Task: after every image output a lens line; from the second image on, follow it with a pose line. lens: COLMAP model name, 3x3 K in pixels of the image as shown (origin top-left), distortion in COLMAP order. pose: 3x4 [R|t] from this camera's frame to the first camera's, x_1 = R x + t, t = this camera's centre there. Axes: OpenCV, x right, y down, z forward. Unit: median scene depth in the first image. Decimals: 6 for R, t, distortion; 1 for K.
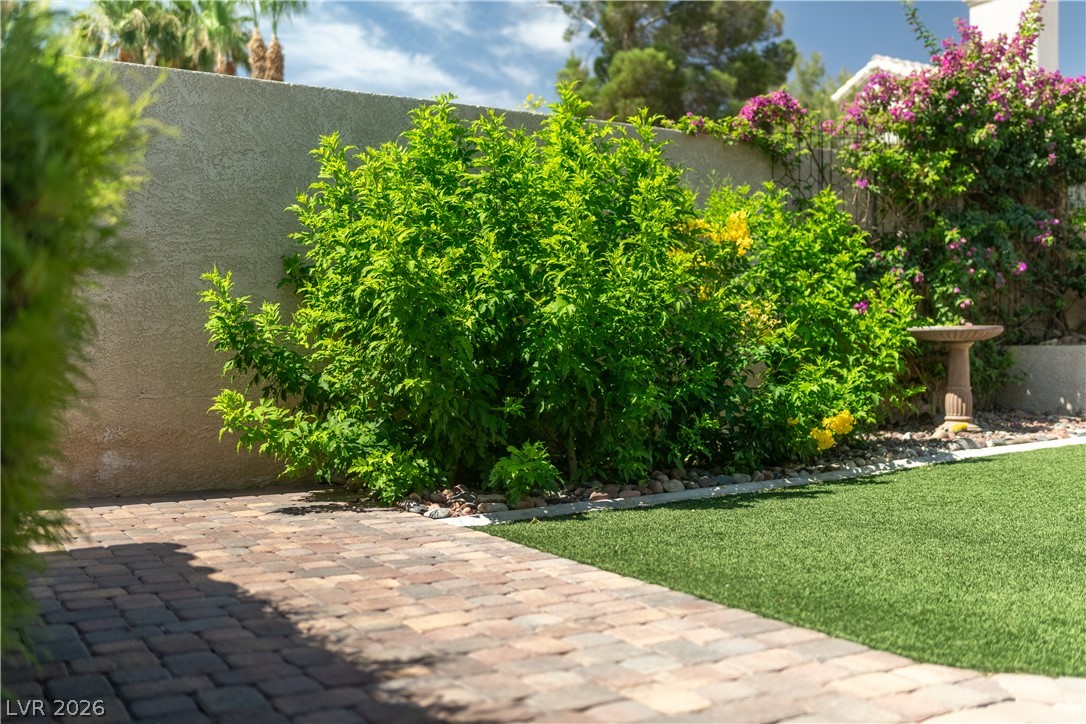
lens RADIAL K [[1068.3, 0, 543.0], [0, 1068.3, 362.0], [0, 0, 1]] dist [-0.002382, 0.003567]
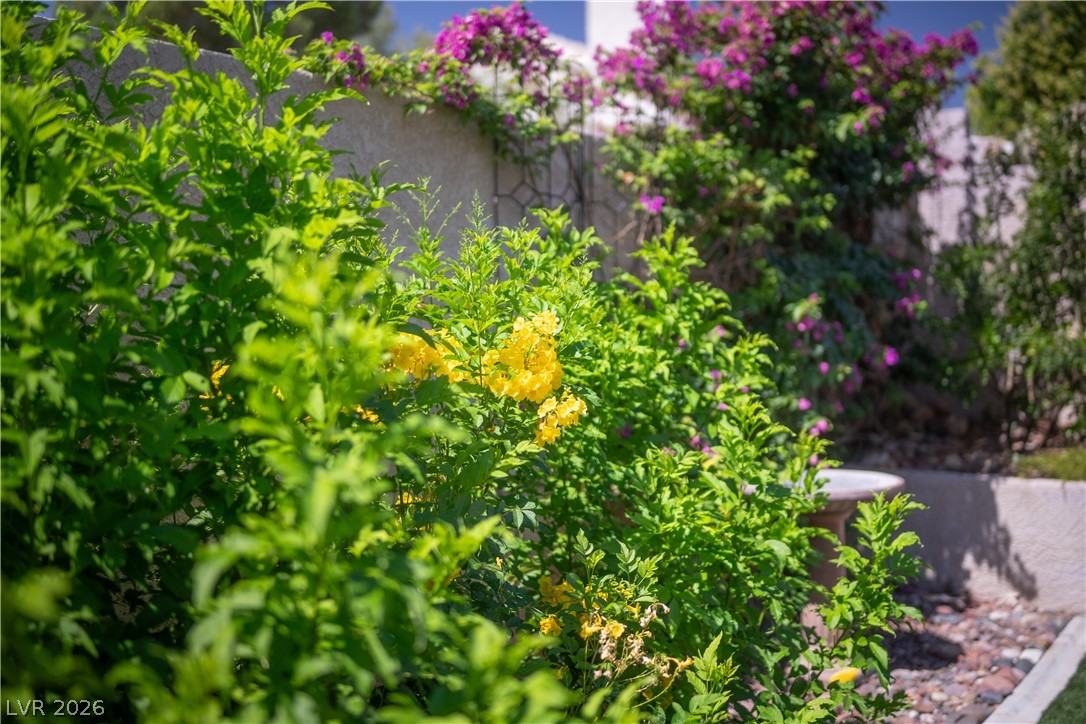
lens RADIAL K [[1147.7, 0, 543.0], [0, 1147.7, 362.0], [0, 0, 1]] dist [-0.053144, -0.000690]
pose [[0.920517, -0.018883, 0.390245, 0.032783], [0.012141, 0.999731, 0.019736, -0.104266], [-0.390513, -0.013430, 0.920499, 0.519356]]
